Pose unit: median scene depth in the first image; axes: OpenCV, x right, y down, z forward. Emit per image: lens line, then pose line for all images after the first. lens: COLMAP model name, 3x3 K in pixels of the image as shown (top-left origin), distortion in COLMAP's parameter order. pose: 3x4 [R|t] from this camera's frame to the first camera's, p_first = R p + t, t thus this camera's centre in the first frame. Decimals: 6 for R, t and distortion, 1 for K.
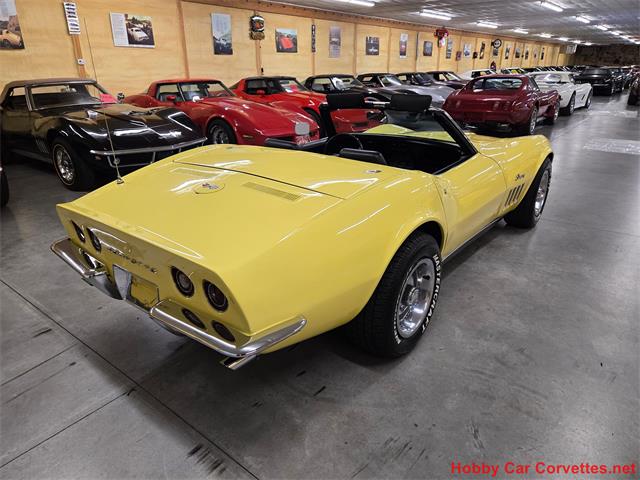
lens RADIAL K [[426.3, 0, 320.0], [0, 426.3, 240.0], [0, 0, 1]] dist [0.067619, -0.051911]
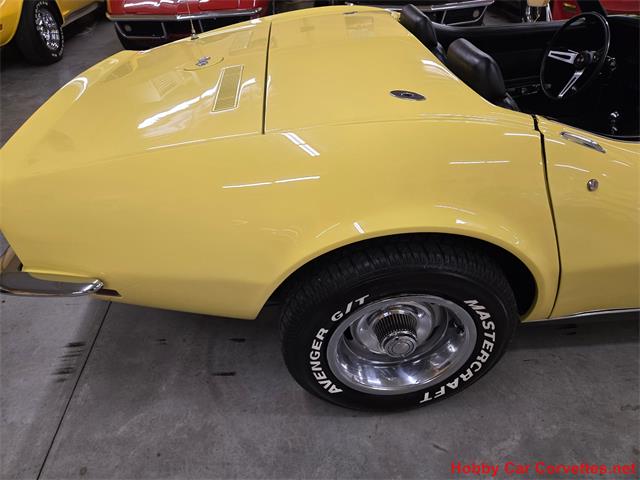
lens RADIAL K [[444.4, 0, 320.0], [0, 444.4, 240.0], [0, 0, 1]] dist [0.063600, -0.029705]
pose [[0.676149, 0.442285, -0.589242, 0.084228], [-0.263421, 0.892027, 0.367284, -0.033540], [0.688064, -0.093120, 0.719651, 0.103438]]
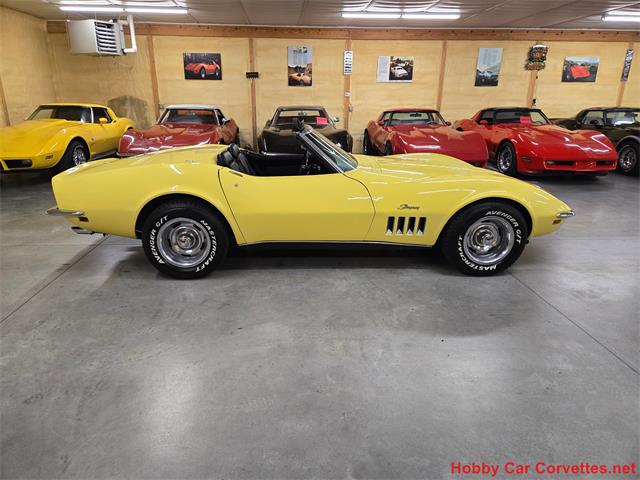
lens RADIAL K [[436.8, 0, 309.7], [0, 436.8, 241.0], [0, 0, 1]] dist [0.069631, -0.060099]
pose [[0.664825, 0.242488, -0.706546, 0.326187], [-0.288432, 0.955824, 0.056641, -0.018742], [0.689068, 0.166135, 0.705397, 0.035273]]
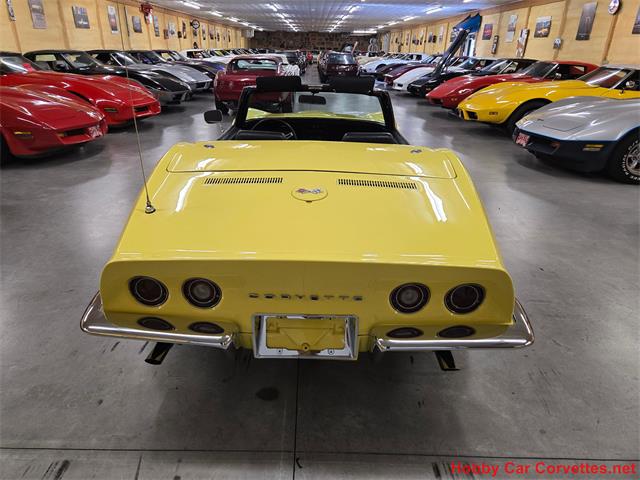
lens RADIAL K [[423.3, 0, 309.1], [0, 423.3, 238.9], [0, 0, 1]] dist [0.062434, -0.046936]
pose [[0.787104, -0.232979, 0.571130, -0.138655], [0.208910, 0.971892, 0.108550, -0.022836], [-0.580366, 0.033874, 0.813651, 0.060520]]
